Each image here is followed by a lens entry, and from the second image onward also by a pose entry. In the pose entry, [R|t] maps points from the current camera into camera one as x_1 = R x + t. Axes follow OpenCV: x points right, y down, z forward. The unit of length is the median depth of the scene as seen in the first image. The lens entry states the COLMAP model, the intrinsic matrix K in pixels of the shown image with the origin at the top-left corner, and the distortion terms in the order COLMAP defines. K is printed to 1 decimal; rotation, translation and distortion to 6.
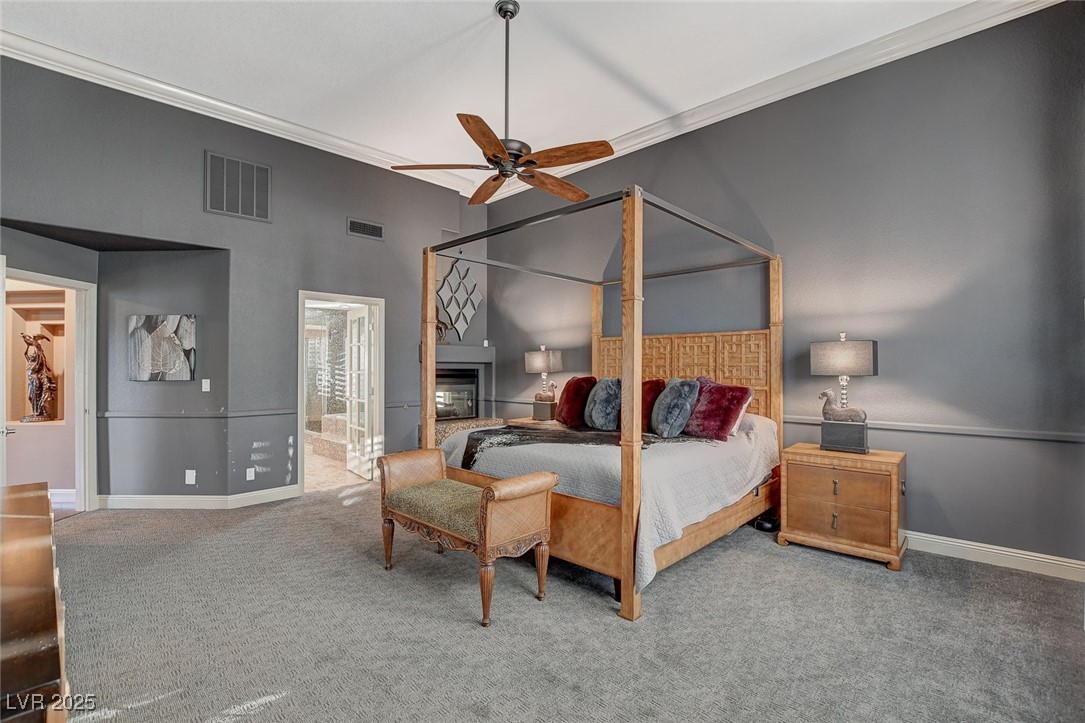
lens RADIAL K [[489.1, 0, 541.6], [0, 489.1, 364.3], [0, 0, 1]] dist [-0.012615, 0.000976]
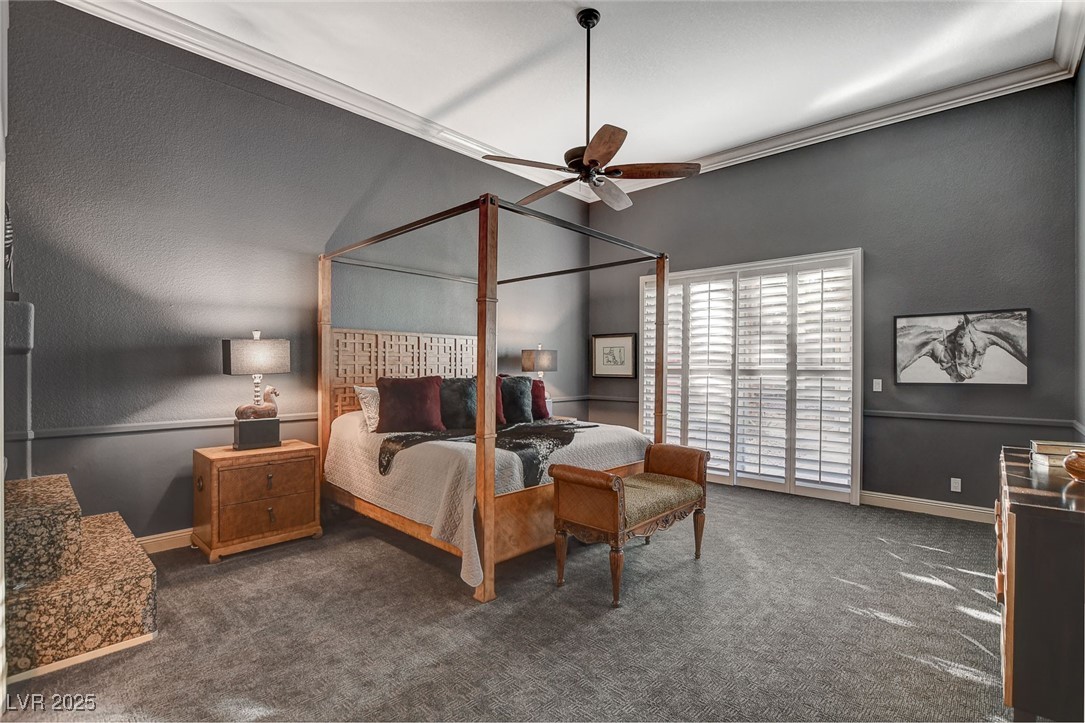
lens RADIAL K [[501.5, 0, 541.5], [0, 501.5, 366.2], [0, 0, 1]] dist [-0.021757, -0.000068]
pose [[0.008589, 0.000963, 0.999963, -0.428686], [-0.011283, 0.999936, -0.000866, 0.002714], [-0.999899, -0.011275, 0.008599, 0.414621]]
